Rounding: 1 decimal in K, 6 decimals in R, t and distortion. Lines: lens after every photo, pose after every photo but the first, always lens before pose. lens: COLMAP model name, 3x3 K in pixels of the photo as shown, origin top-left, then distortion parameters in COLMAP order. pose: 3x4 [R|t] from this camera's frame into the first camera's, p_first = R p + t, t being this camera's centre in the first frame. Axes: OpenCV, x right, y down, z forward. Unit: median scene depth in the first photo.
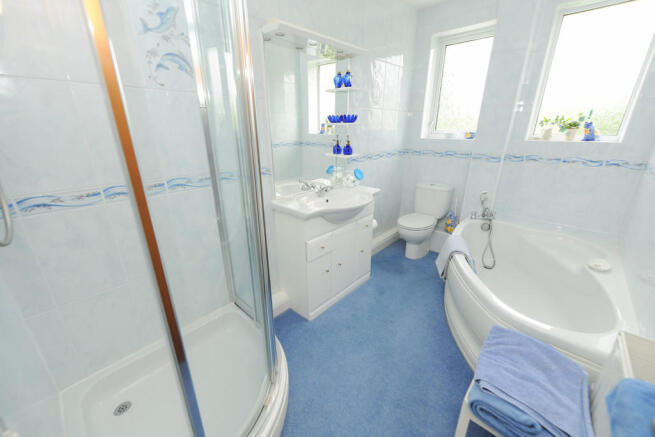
lens RADIAL K [[261.5, 0, 328.0], [0, 261.5, 216.0], [0, 0, 1]] dist [0.021937, -0.001100]
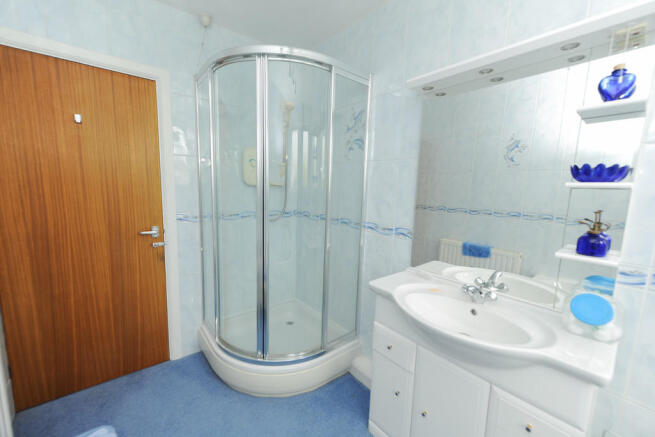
lens RADIAL K [[261.5, 0, 327.9], [0, 261.5, 221.0], [0, 0, 1]] dist [0.021937, -0.001100]
pose [[-0.130001, 0.127109, -0.983333, 0.662317], [-0.358546, 0.918608, 0.166144, -0.254342], [0.924416, 0.374169, -0.073846, 0.775084]]
